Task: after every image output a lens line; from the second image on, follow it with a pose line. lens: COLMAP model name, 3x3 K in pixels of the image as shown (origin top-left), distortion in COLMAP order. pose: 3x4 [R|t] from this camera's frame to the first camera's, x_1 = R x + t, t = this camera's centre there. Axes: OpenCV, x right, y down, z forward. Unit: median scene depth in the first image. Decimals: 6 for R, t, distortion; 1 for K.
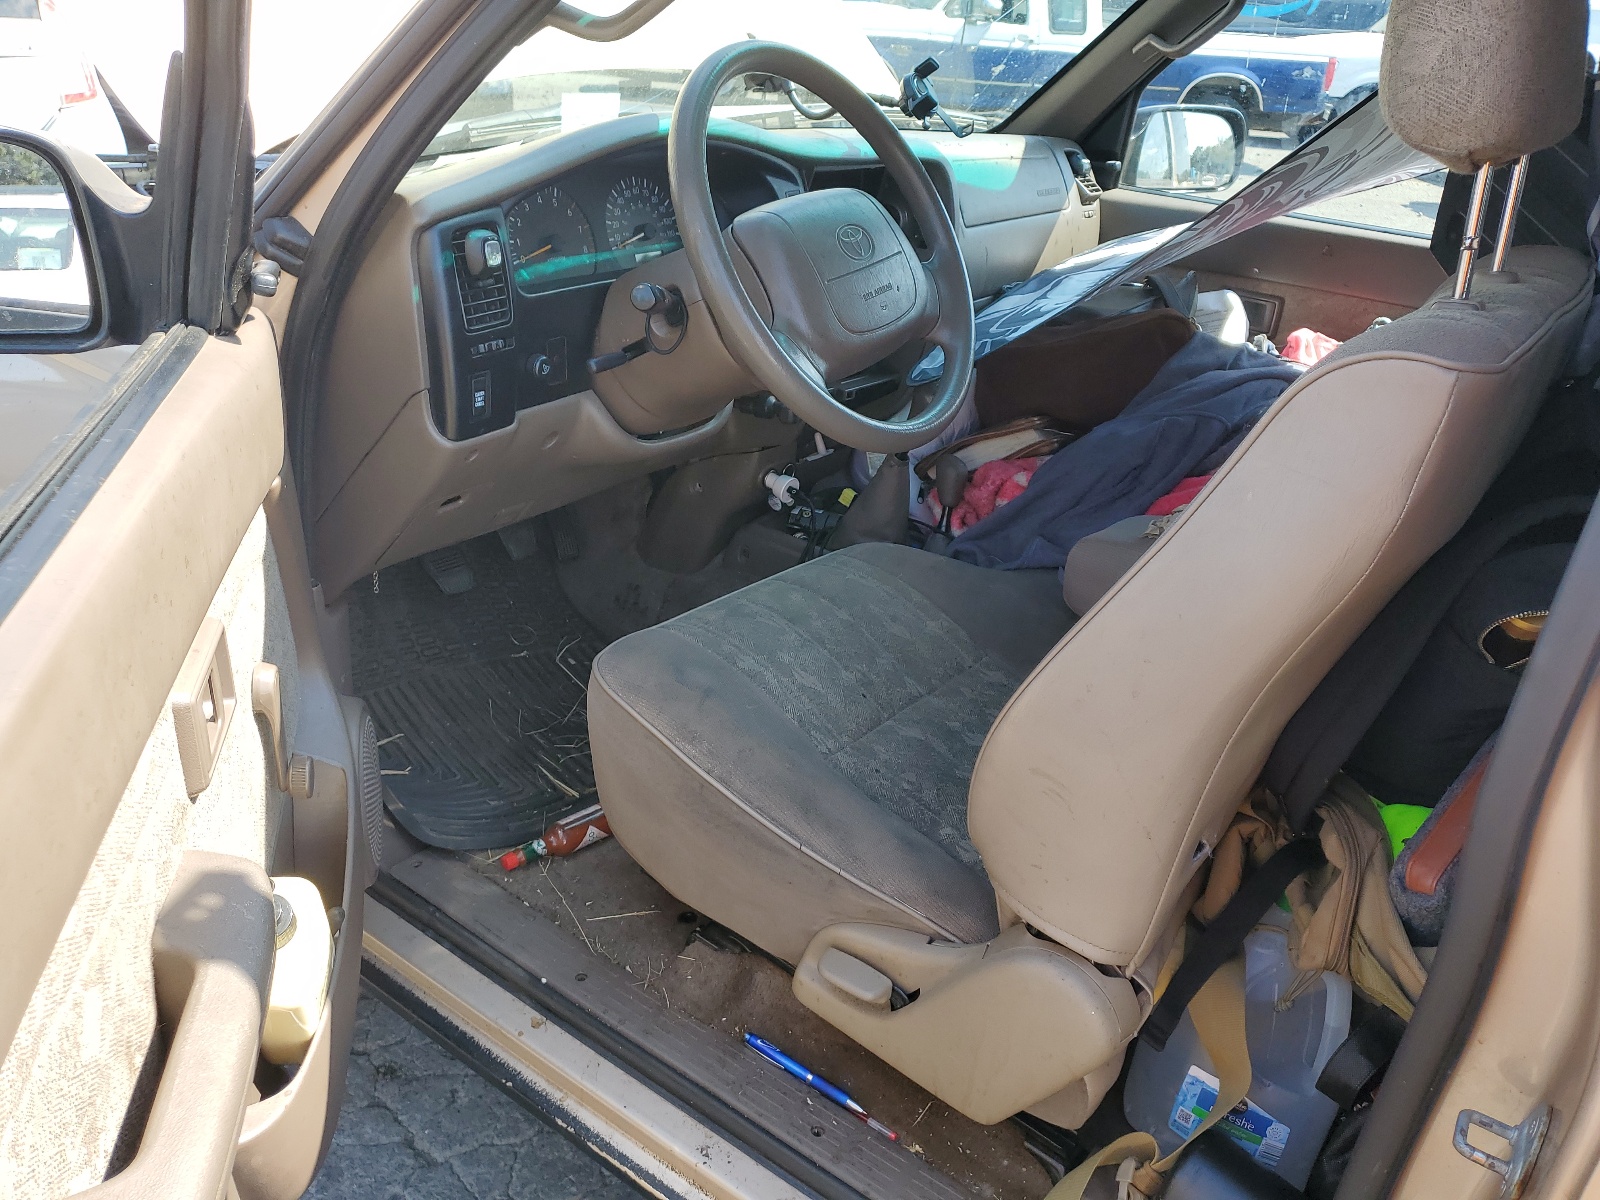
lens RADIAL K [[1223.1, 0, 808.3], [0, 1223.1, 593.5], [0, 0, 1]] dist [0.033325, -0.023481]
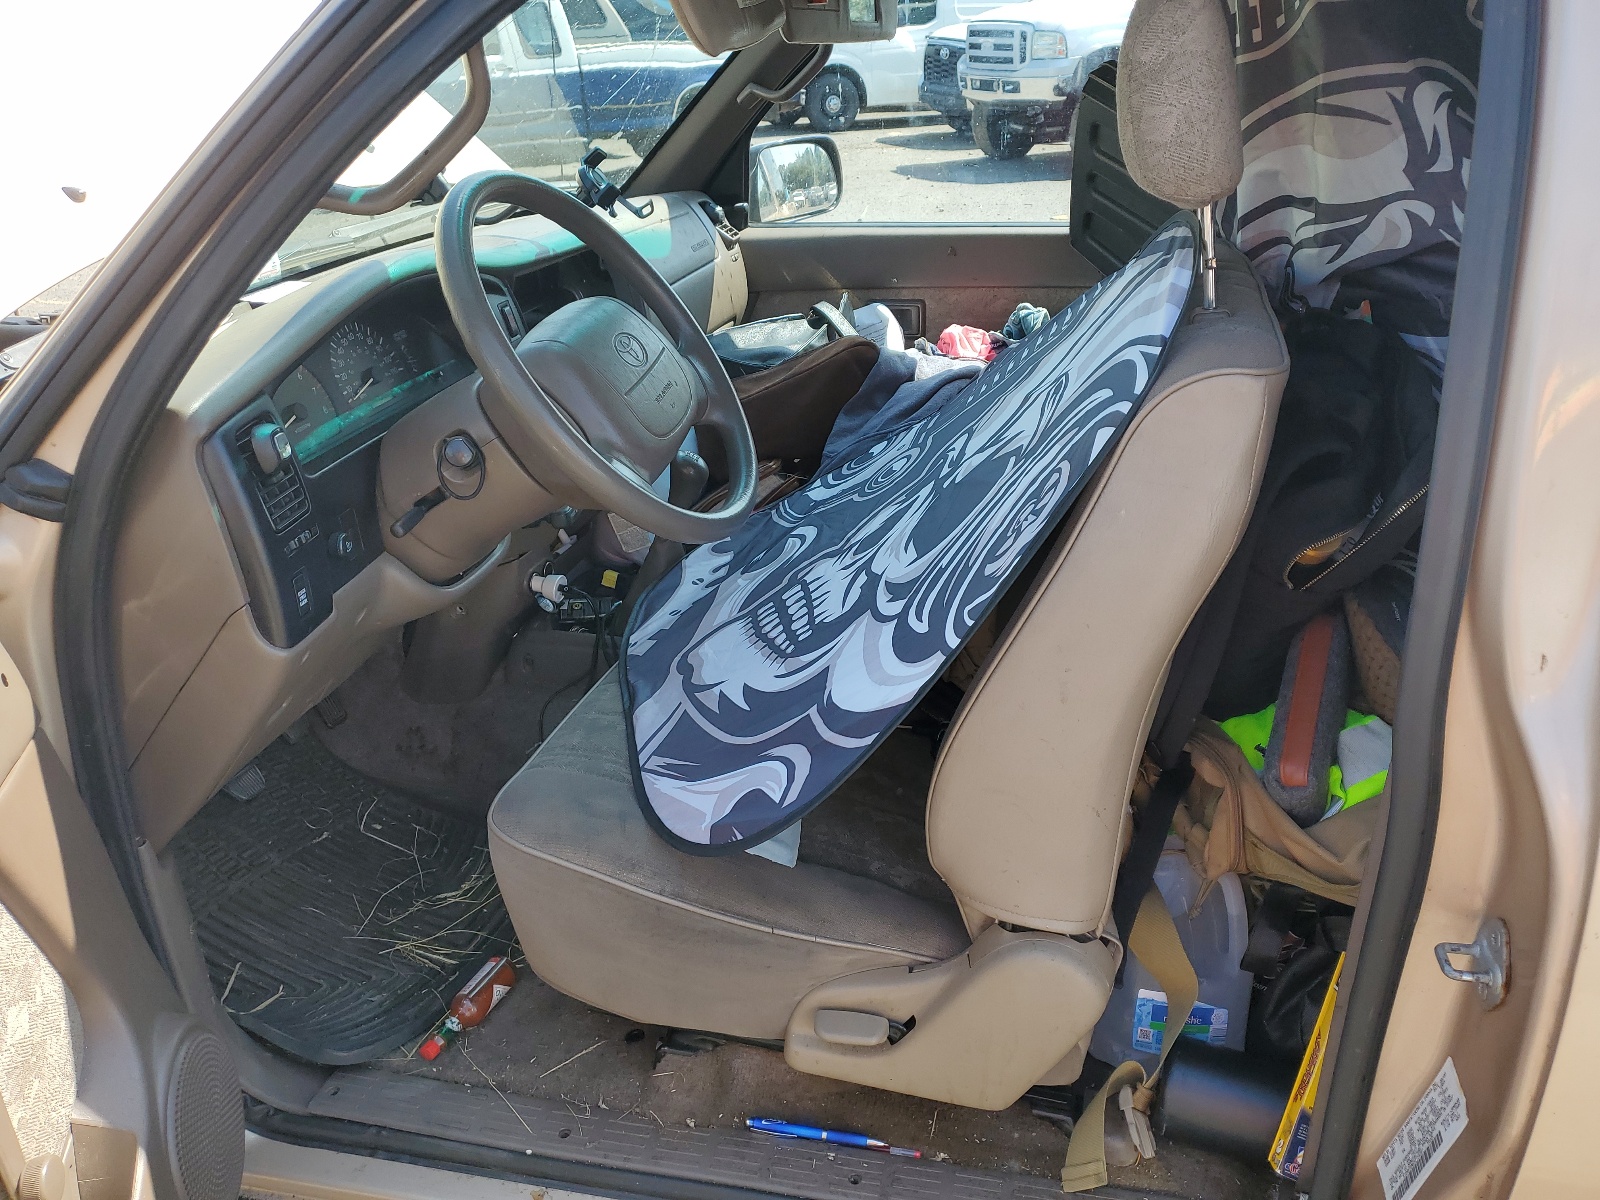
lens RADIAL K [[1223.1, 0, 809.4], [0, 1223.1, 610.1], [0, 0, 1]] dist [0.033325, -0.023481]
pose [[0.912704, -0.274823, 0.302397, -0.200178], [0.274275, 0.960590, 0.045174, -0.084823], [-0.302895, 0.041709, 0.952111, -0.012386]]
